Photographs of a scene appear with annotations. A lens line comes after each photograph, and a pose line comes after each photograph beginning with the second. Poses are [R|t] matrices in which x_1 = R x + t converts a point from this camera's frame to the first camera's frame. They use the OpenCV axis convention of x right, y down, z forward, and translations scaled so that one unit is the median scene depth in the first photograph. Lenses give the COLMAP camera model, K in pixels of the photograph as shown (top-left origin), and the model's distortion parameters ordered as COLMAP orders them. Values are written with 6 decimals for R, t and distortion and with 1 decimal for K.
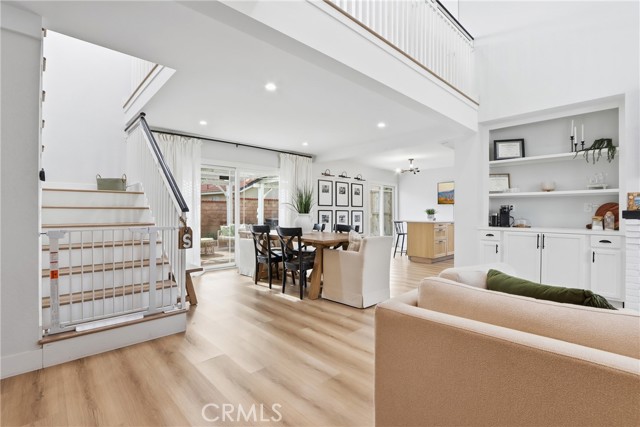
lens RADIAL K [[296.0, 0, 320.0], [0, 296.0, 213.5], [0, 0, 1]] dist [-0.013485, 0.000311]
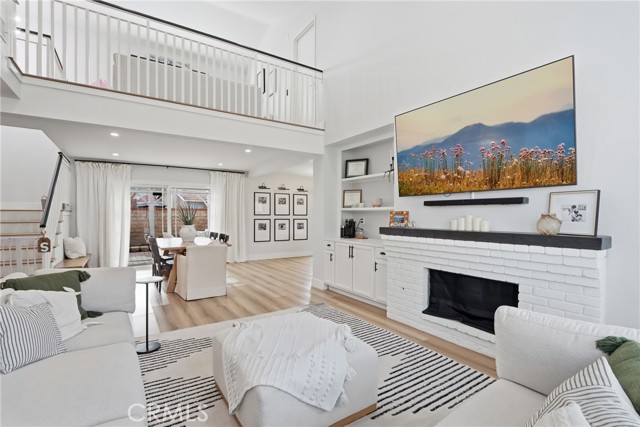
lens RADIAL K [[297.2, 0, 318.5], [0, 297.2, 220.4], [0, 0, 1]] dist [-0.013573, 0.000088]
pose [[0.986334, 0.002191, -0.164745, 0.628731], [0.000229, 0.999892, 0.014673, -0.034363], [0.164760, -0.014510, 0.986227, -0.120868]]
